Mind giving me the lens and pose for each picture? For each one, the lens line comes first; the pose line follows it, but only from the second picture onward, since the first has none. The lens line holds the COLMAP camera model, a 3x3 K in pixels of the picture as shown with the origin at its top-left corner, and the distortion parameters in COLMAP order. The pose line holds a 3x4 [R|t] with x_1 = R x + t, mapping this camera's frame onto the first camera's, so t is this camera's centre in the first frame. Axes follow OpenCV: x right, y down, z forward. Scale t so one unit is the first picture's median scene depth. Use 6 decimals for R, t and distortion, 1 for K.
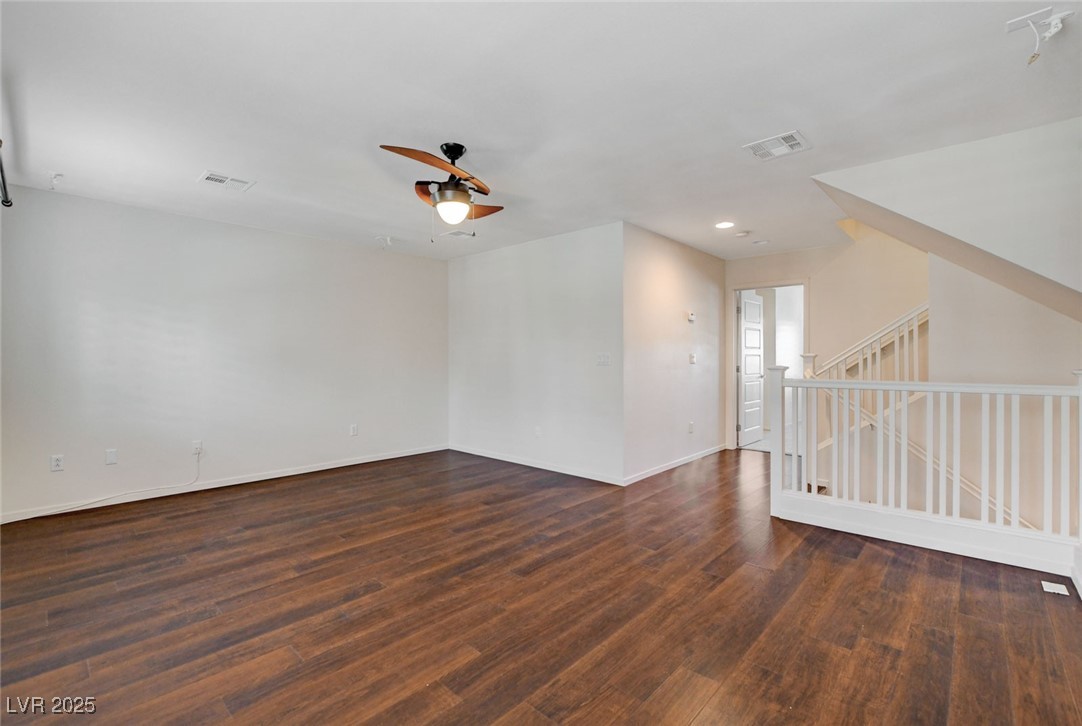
lens RADIAL K [[468.6, 0, 542.1], [0, 468.6, 360.6], [0, 0, 1]] dist [-0.005401, -0.000144]
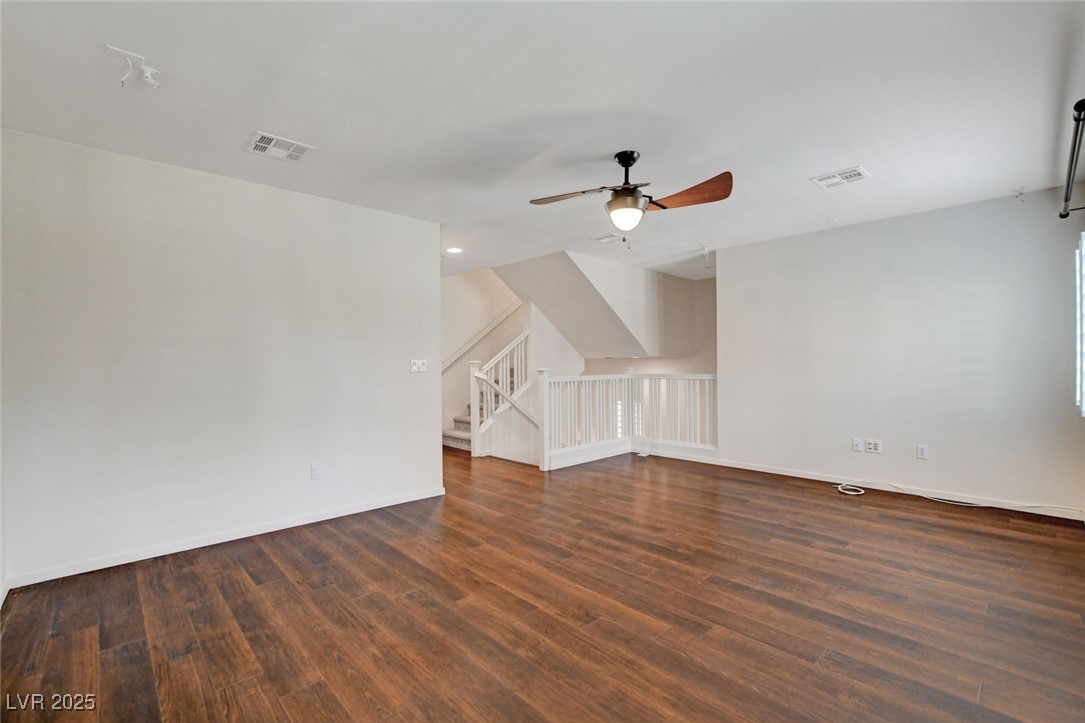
lens RADIAL K [[473.0, 0, 543.5], [0, 473.0, 364.7], [0, 0, 1]] dist [-0.011602, -0.000240]
pose [[0.067842, 0.007081, 0.997671, -1.363968], [0.009823, 0.999922, -0.007765, 0.015487], [-0.997648, 0.010327, 0.067767, 1.250139]]
